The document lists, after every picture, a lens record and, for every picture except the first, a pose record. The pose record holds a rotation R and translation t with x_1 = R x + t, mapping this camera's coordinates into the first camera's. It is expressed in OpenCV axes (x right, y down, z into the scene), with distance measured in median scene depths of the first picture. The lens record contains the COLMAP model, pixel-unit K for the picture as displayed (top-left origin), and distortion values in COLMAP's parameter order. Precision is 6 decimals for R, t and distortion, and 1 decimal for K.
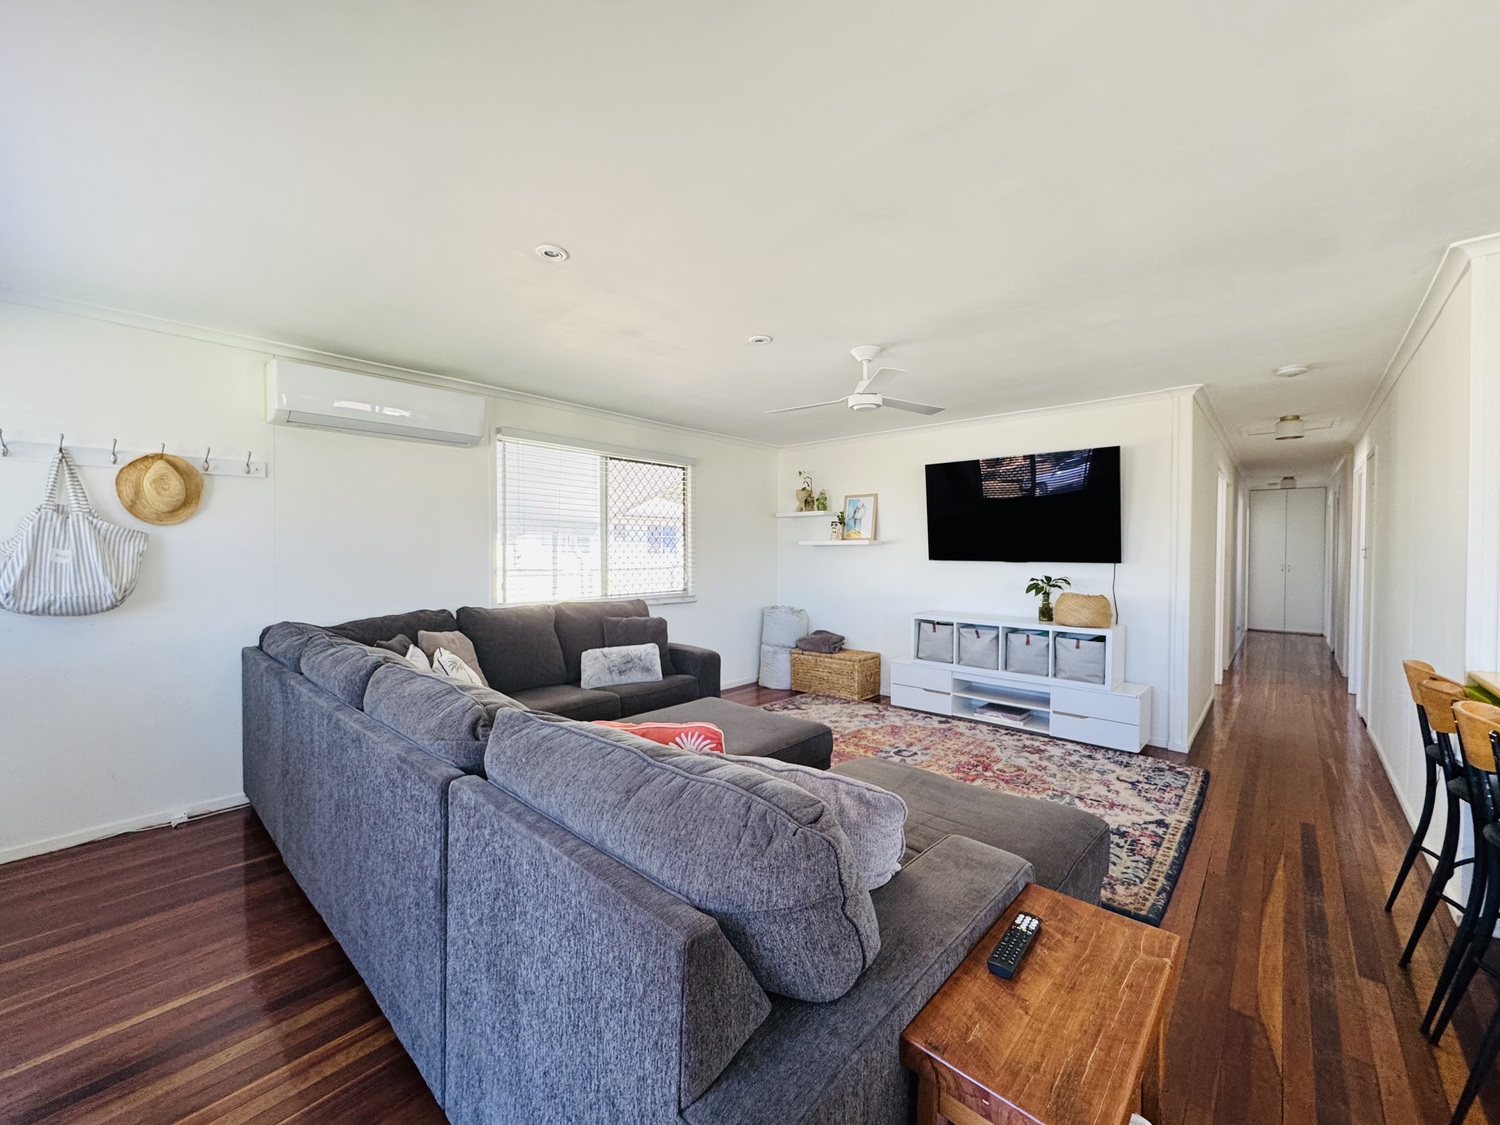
lens RADIAL K [[599.4, 0, 750.1], [0, 599.4, 566.5], [0, 0, 1]] dist [0.003093, -0.000093]
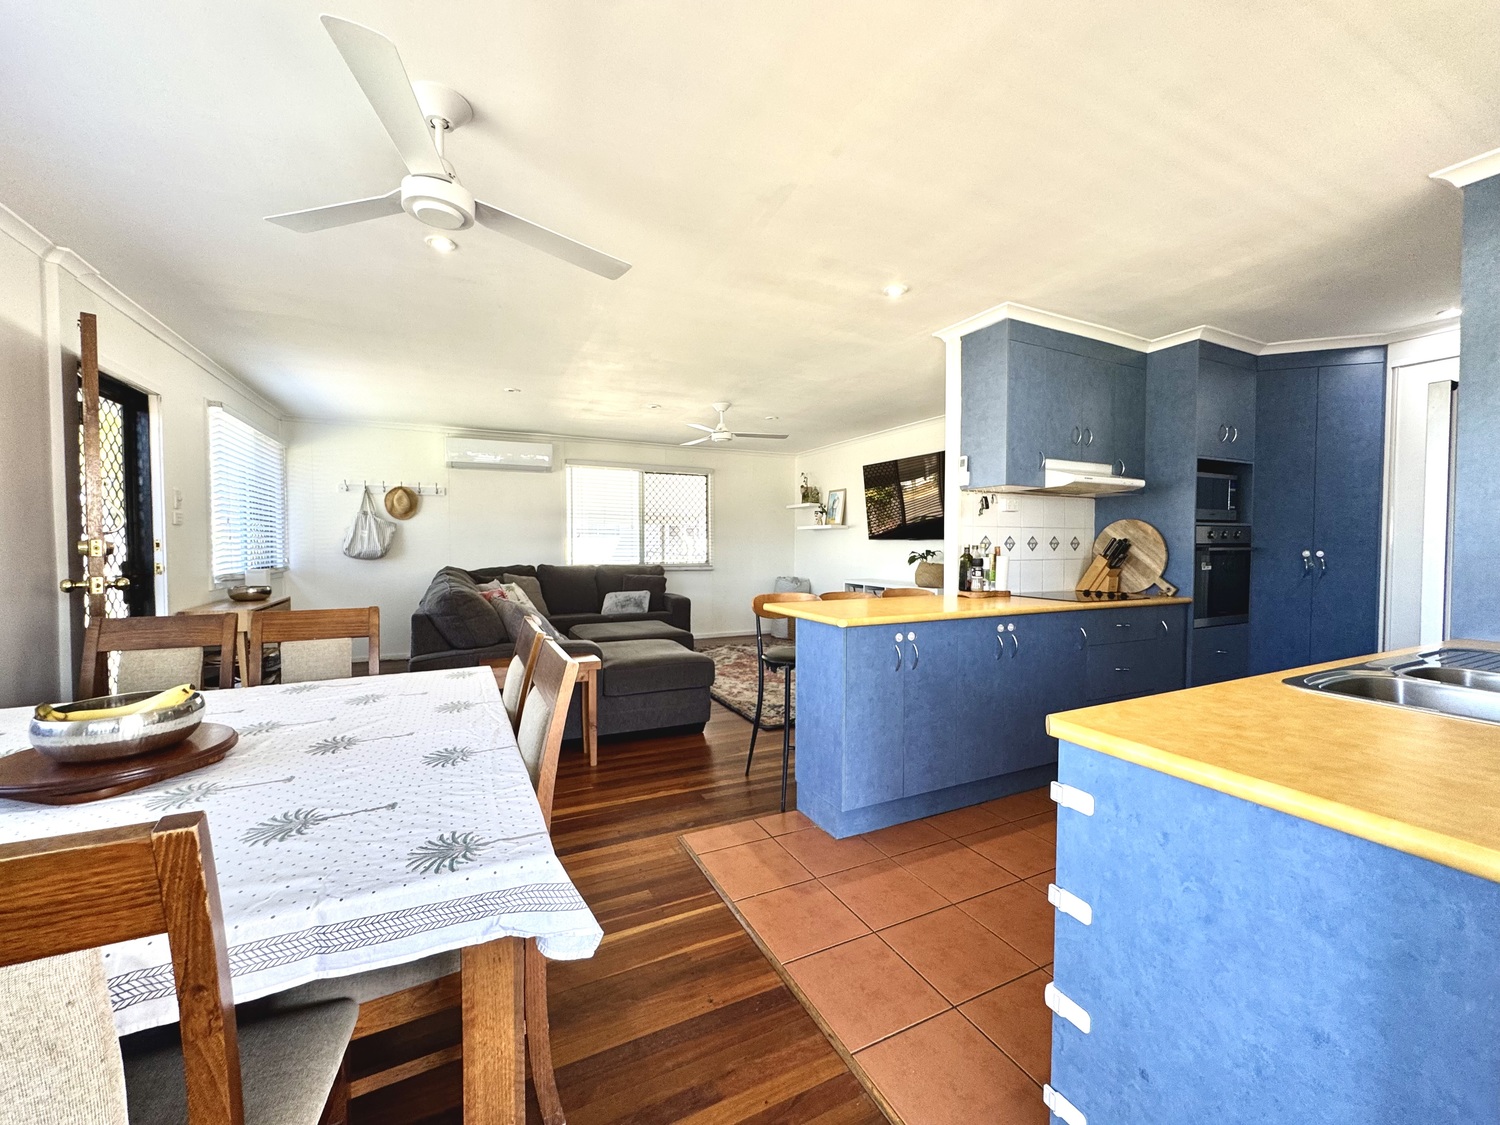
lens RADIAL K [[599.4, 0, 748.1], [0, 599.4, 565.1], [0, 0, 1]] dist [0.003093, -0.000093]
pose [[0.925921, 0.009910, -0.377588, 0.728315], [-0.007816, 0.999944, 0.007076, 0.051348], [0.377638, -0.003600, 0.925947, -0.386522]]
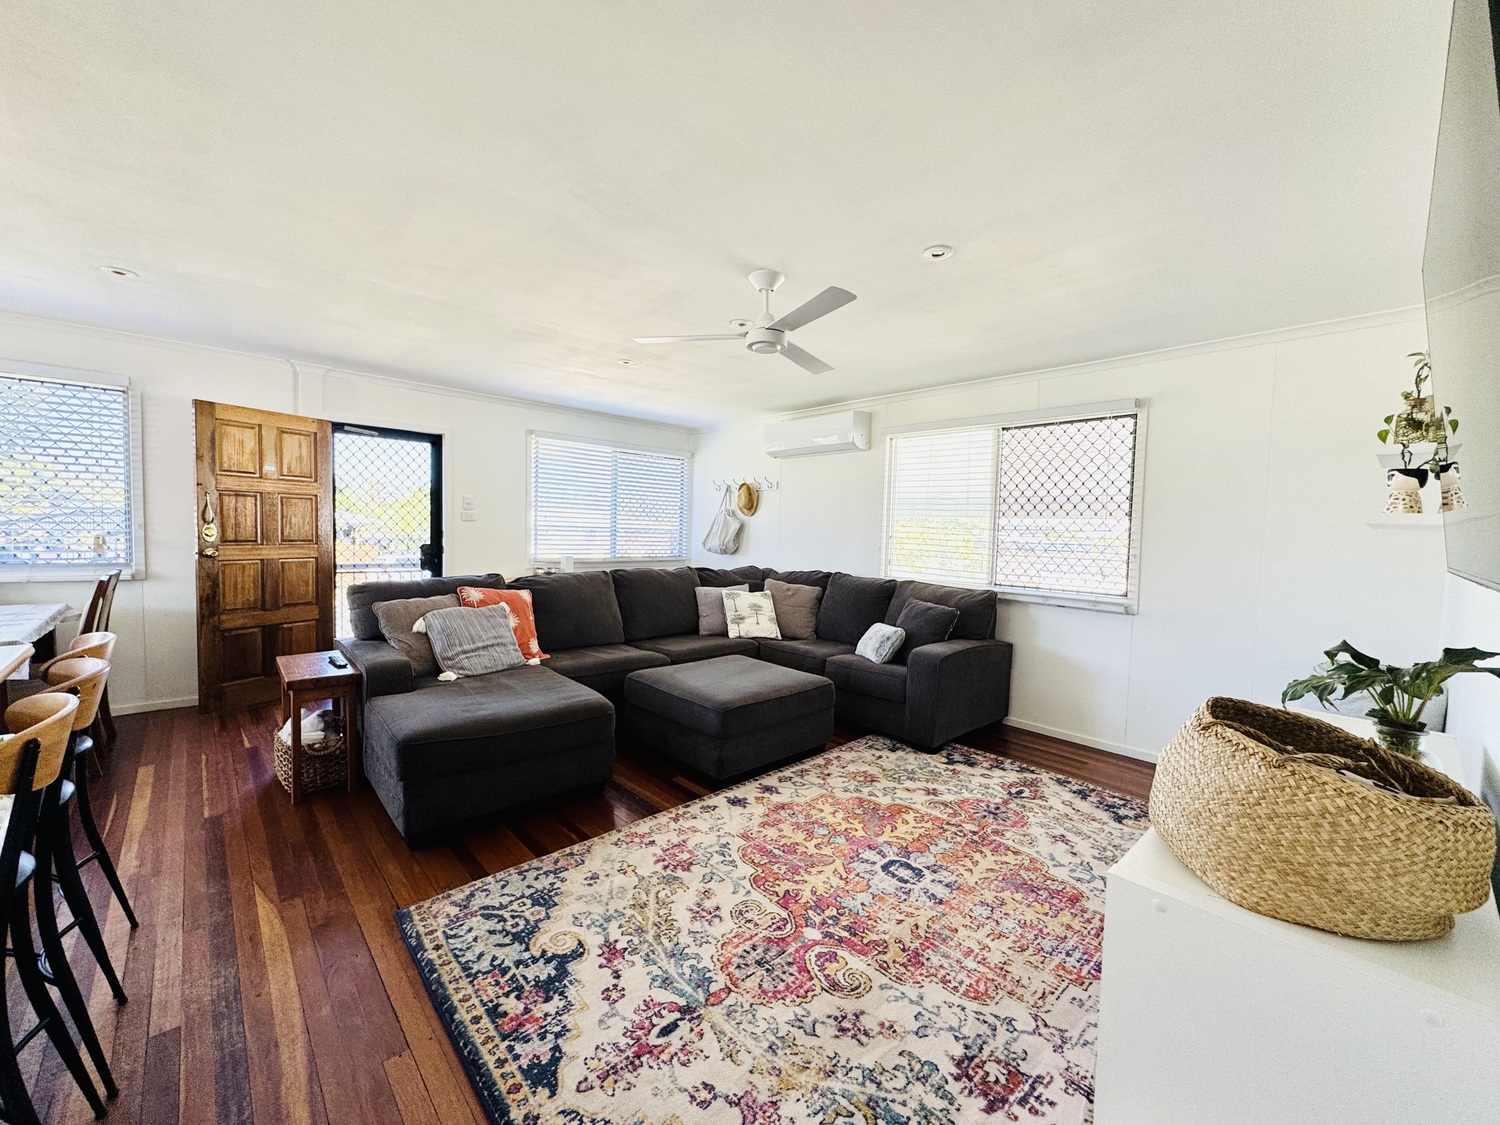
lens RADIAL K [[599.4, 0, 748.3], [0, 599.4, 557.1], [0, 0, 1]] dist [0.003093, -0.000093]
pose [[-0.097076, 0.039160, -0.994506, 0.861820], [-0.055606, 0.997452, 0.044704, -0.014622], [0.993722, 0.059640, -0.094651, 0.901726]]
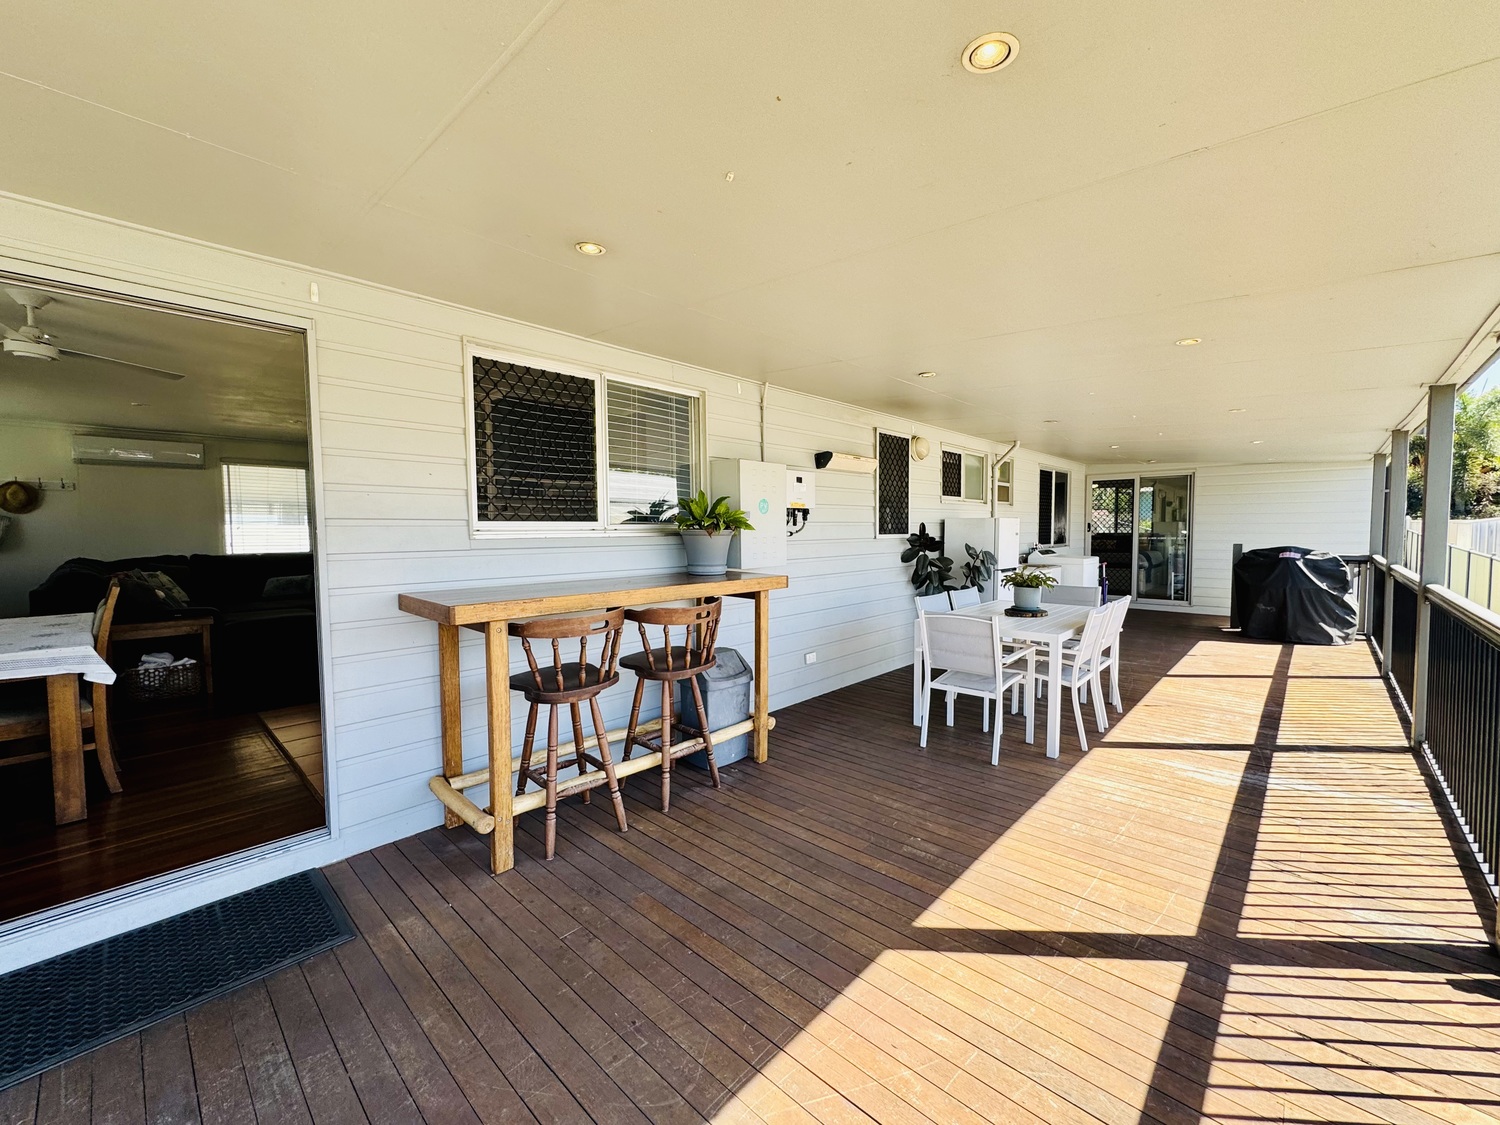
lens RADIAL K [[599.4, 0, 760.0], [0, 599.4, 557.9], [0, 0, 1]] dist [0.003093, -0.000093]
pose [[0.999687, -0.009616, -0.023112, 1.348311], [0.010106, 0.999725, 0.021179, 0.056541], [0.022902, -0.021406, 0.999509, -0.865544]]
